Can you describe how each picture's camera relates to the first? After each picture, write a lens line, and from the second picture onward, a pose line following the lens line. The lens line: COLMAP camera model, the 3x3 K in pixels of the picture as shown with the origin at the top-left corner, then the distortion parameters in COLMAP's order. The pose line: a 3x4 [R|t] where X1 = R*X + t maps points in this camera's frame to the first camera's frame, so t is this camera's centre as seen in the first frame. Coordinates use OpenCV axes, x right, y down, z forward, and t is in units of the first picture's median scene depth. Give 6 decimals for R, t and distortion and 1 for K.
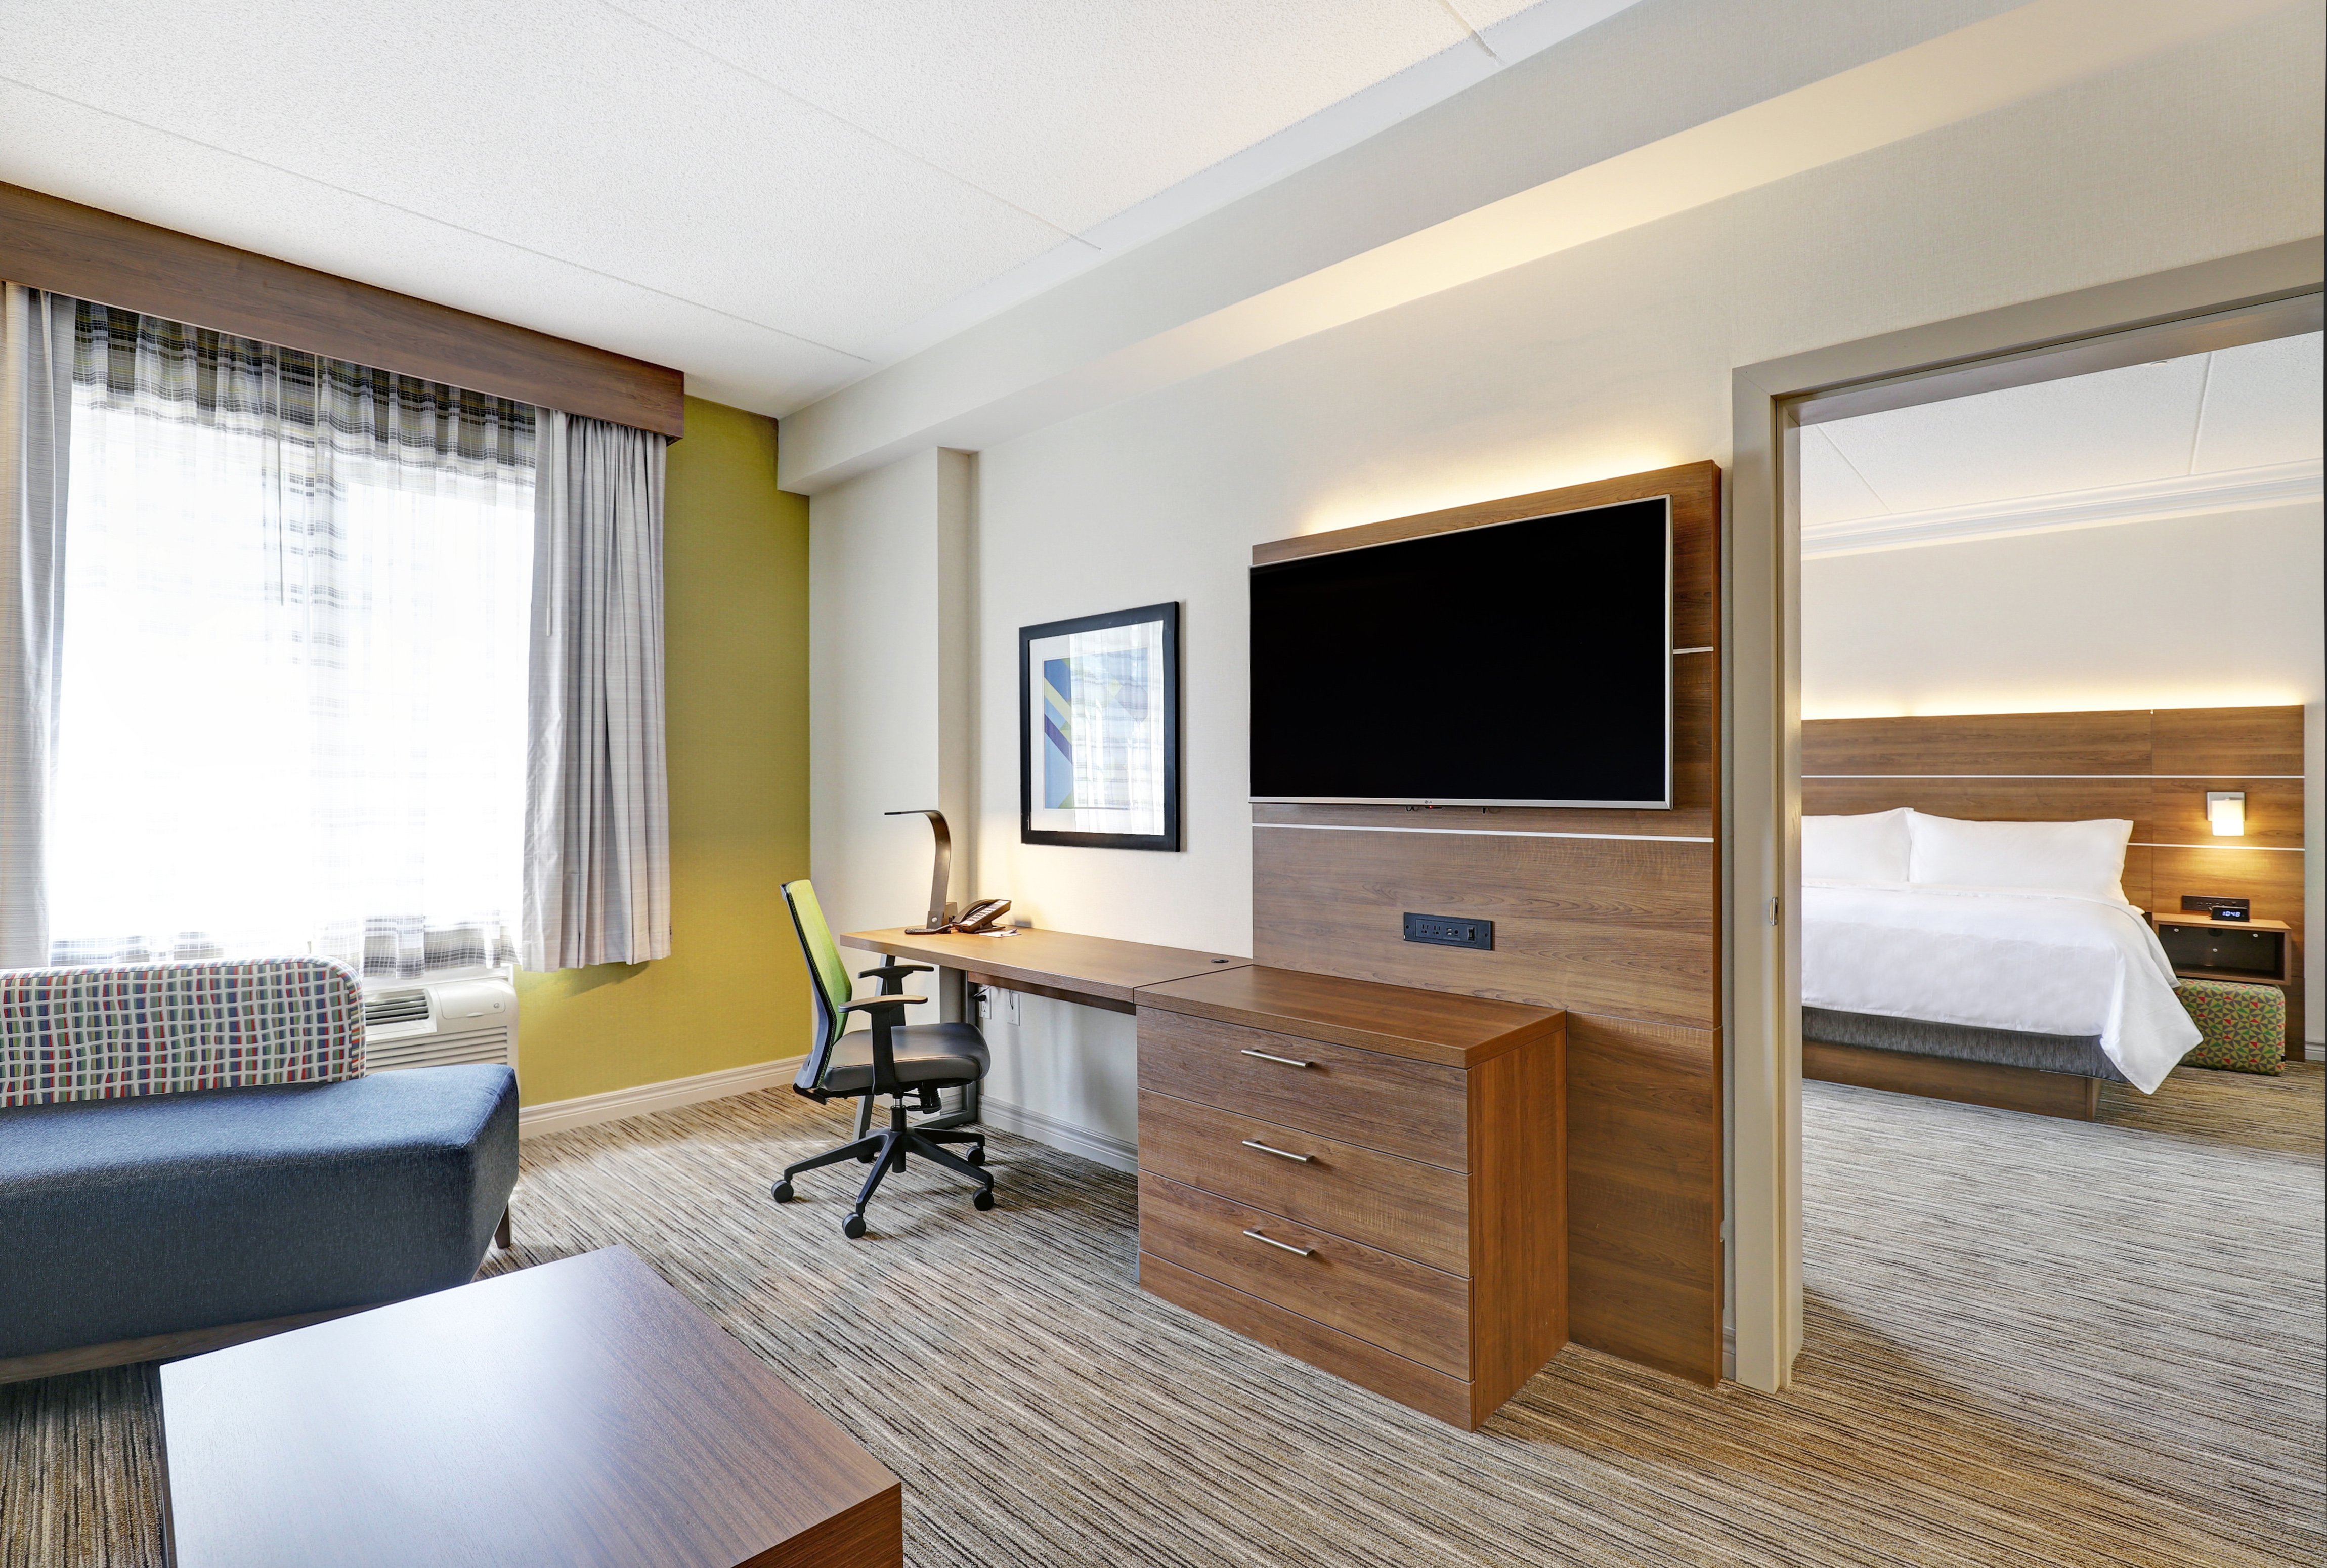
lens RADIAL K [[1066.1, 0, 1157.7], [0, 1066.1, 747.3], [0, 0, 1]] dist [-0.022993, 0.007035]
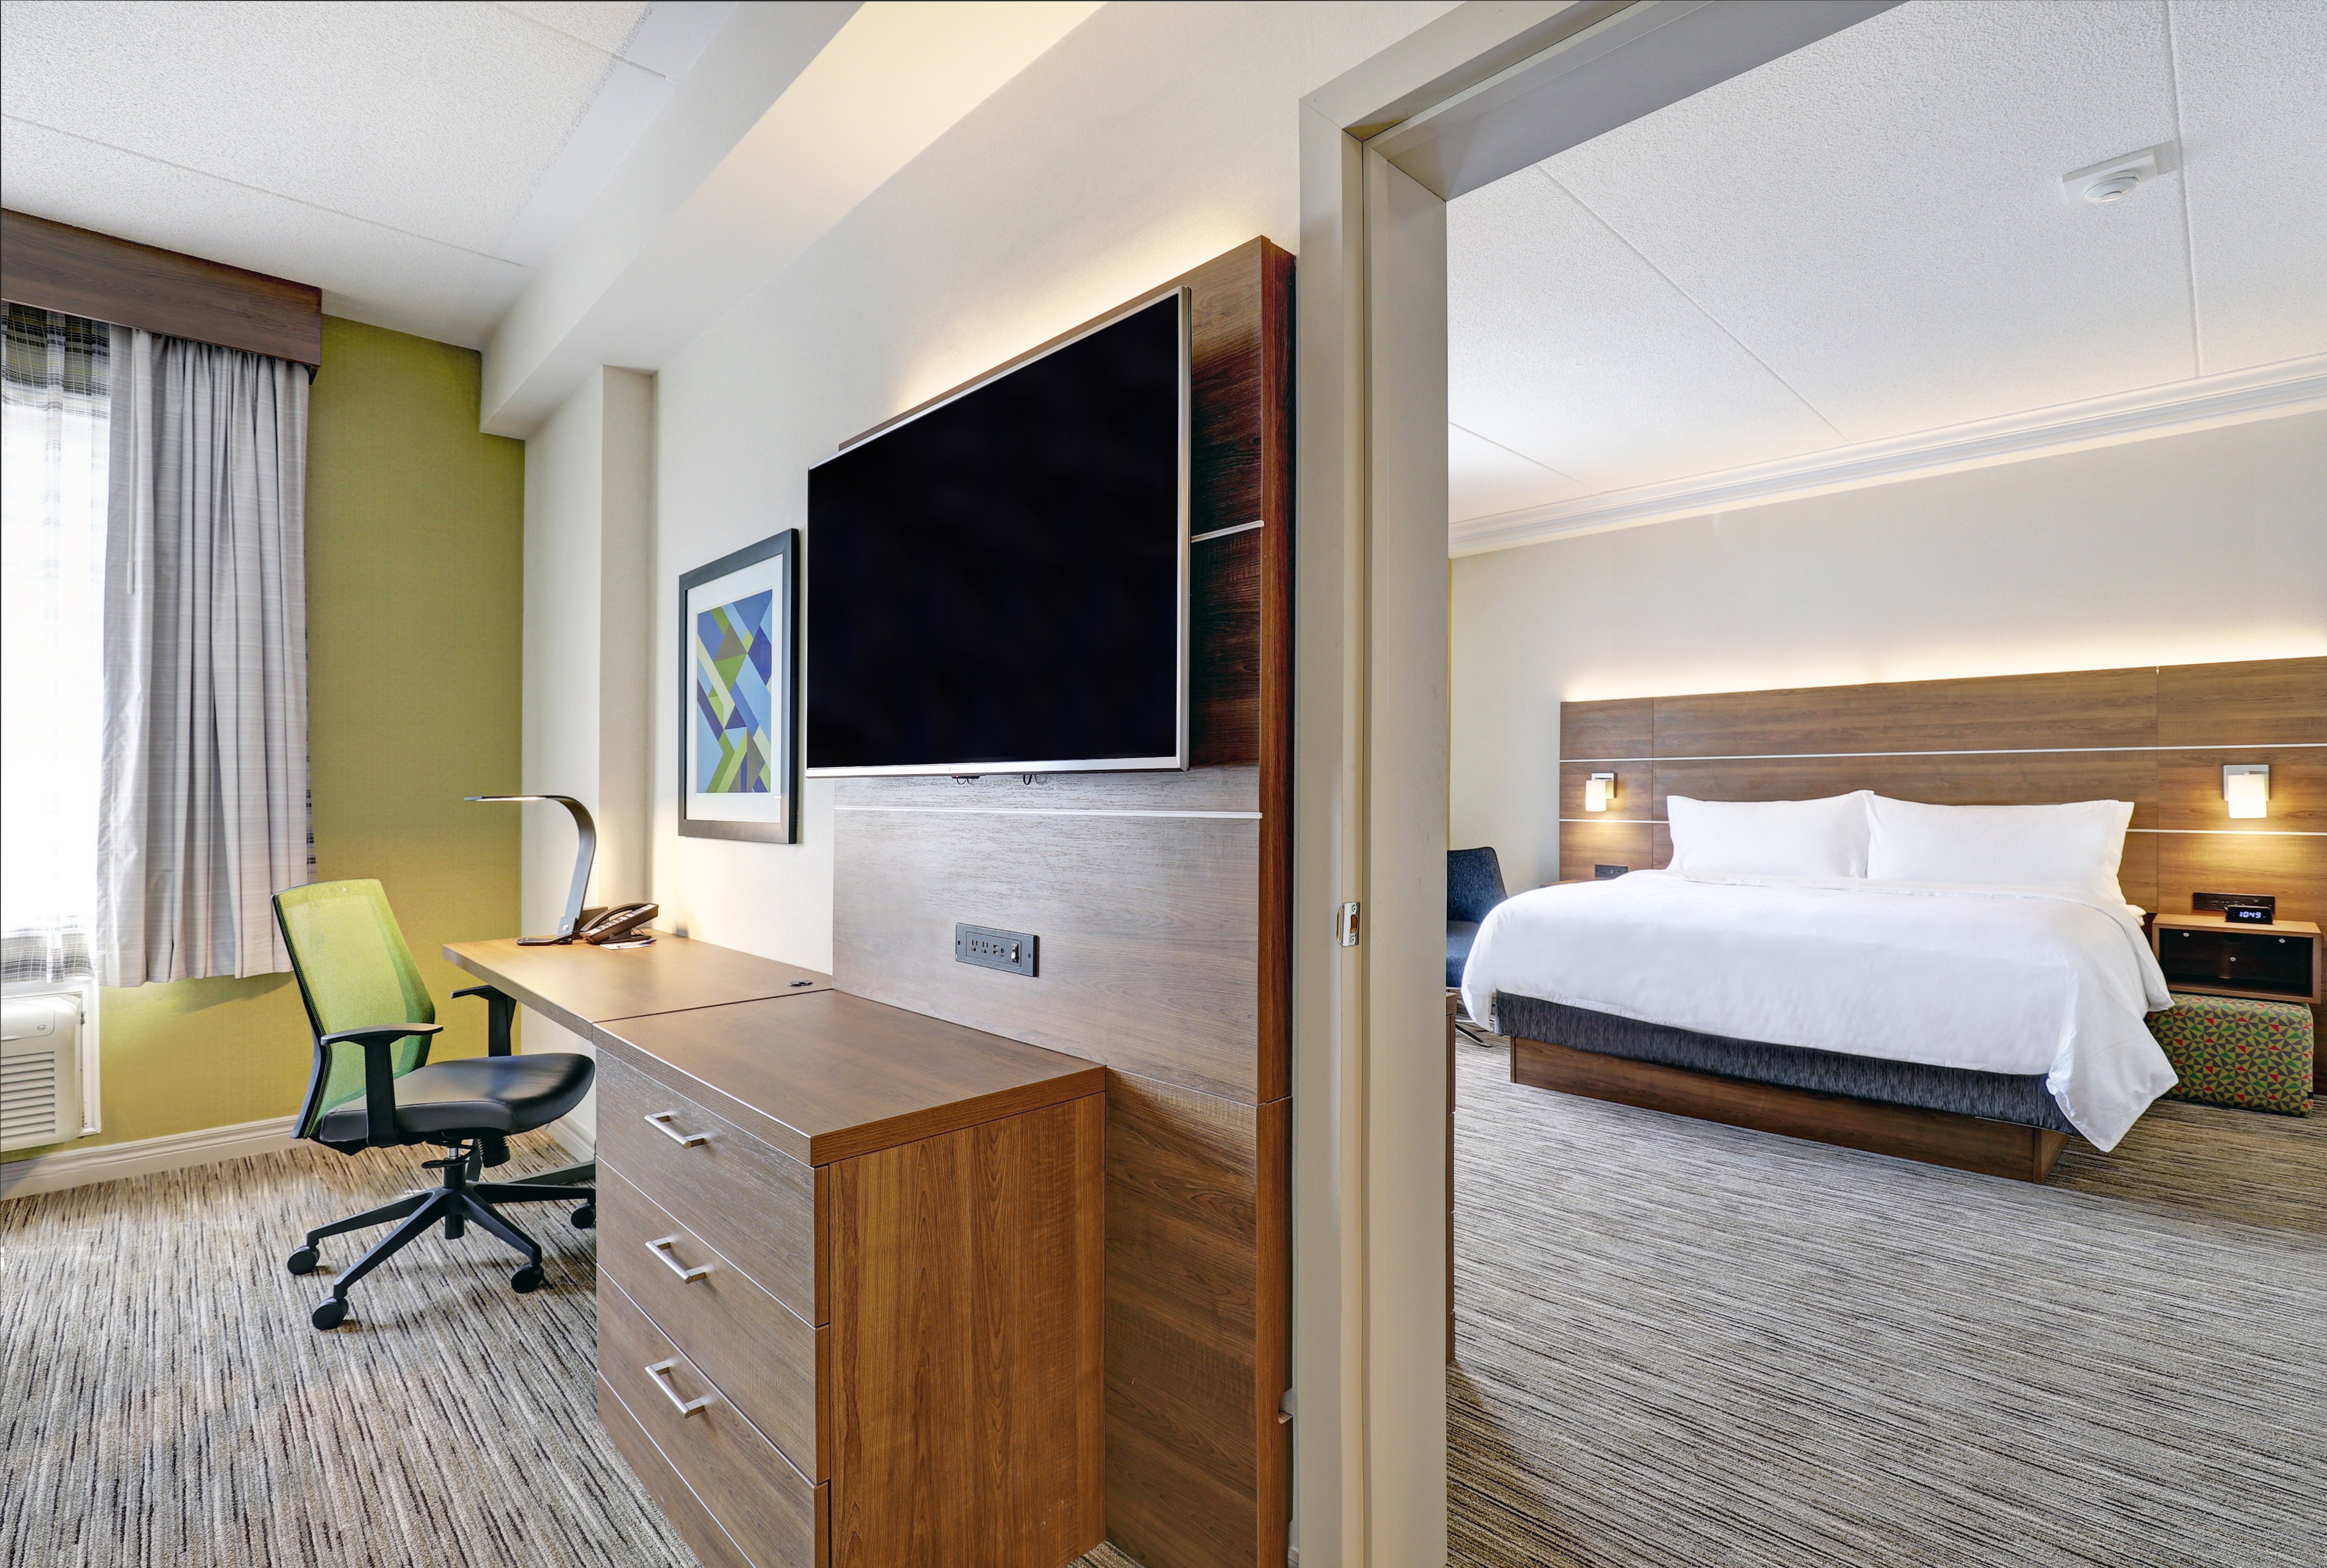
lens RADIAL K [[1064.8, 0, 1165.2], [0, 1064.8, 749.1], [0, 0, 1]] dist [-0.017811, 0.001540]
pose [[0.998846, -0.011106, -0.046736, 0.286190], [0.011146, 0.999938, 0.000595, 0.026738], [0.046727, -0.001115, 0.998907, 0.195788]]
